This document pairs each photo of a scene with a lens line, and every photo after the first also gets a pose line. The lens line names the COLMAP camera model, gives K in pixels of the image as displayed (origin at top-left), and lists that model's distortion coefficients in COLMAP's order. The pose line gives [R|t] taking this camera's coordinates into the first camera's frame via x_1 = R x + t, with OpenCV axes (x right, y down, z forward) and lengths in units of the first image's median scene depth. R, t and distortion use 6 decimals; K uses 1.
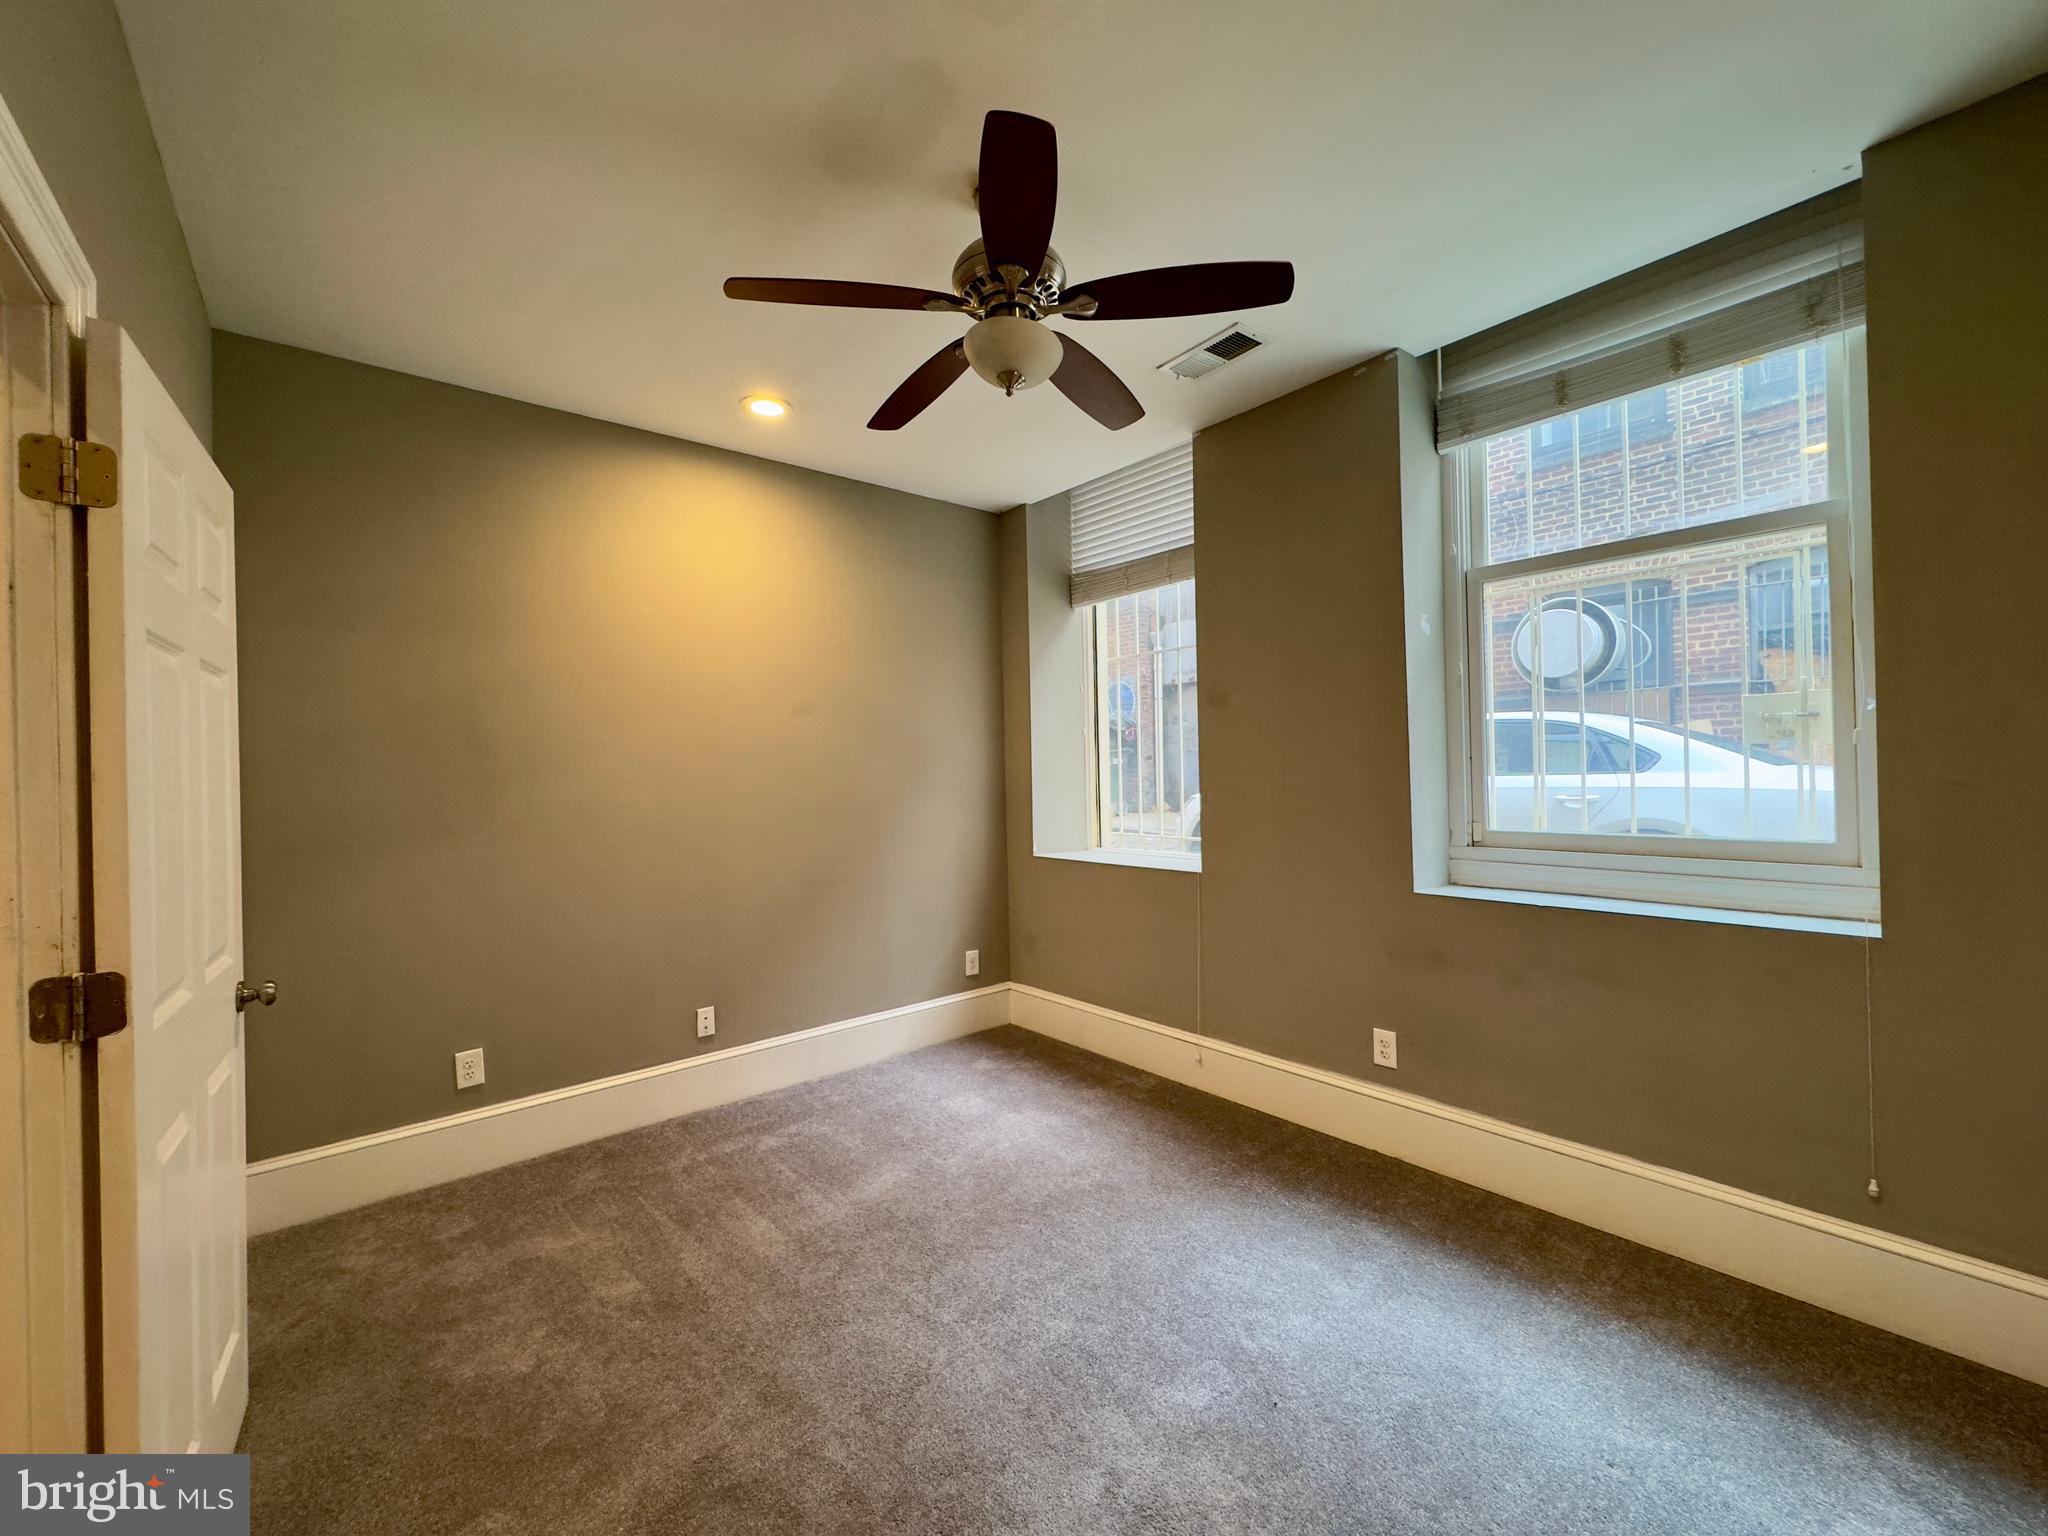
lens RADIAL K [[815.7, 0, 1029.0], [0, 815.7, 766.5], [0, 0, 1]] dist [0.001834, -0.000593]
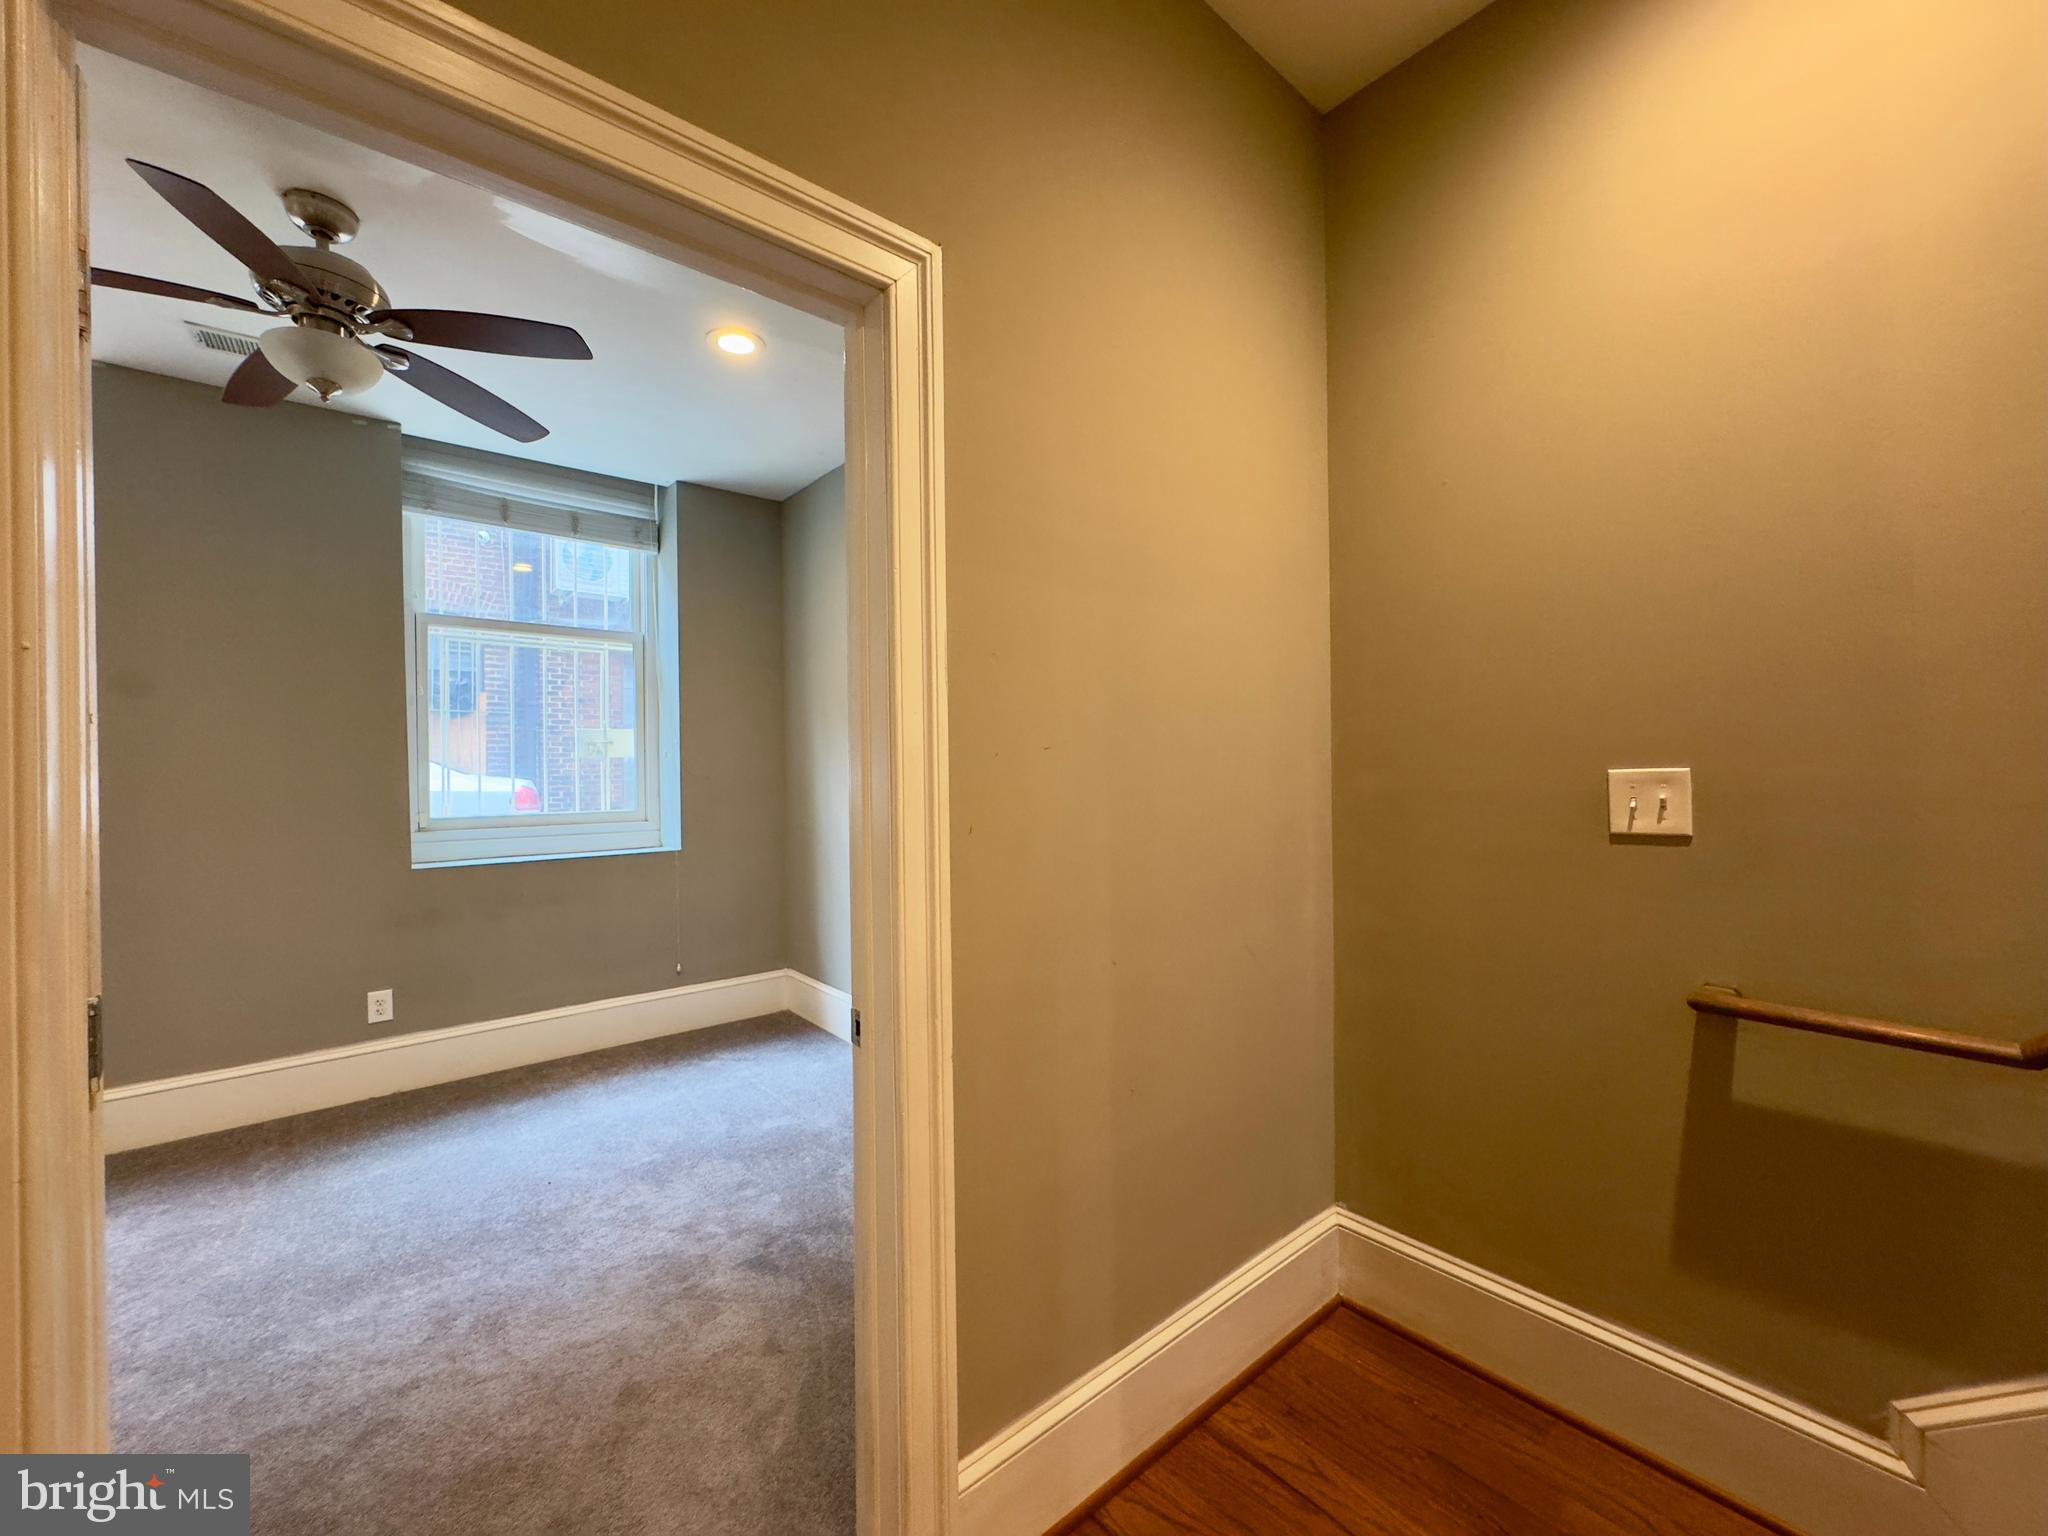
lens RADIAL K [[815.7, 0, 1023.9], [0, 815.7, 769.2], [0, 0, 1]] dist [0.001834, -0.000593]
pose [[-0.010755, 0.019012, 0.999761, -0.841939], [0.003417, 0.999814, -0.018976, 0.032175], [-0.999936, 0.003212, -0.010818, 0.092722]]
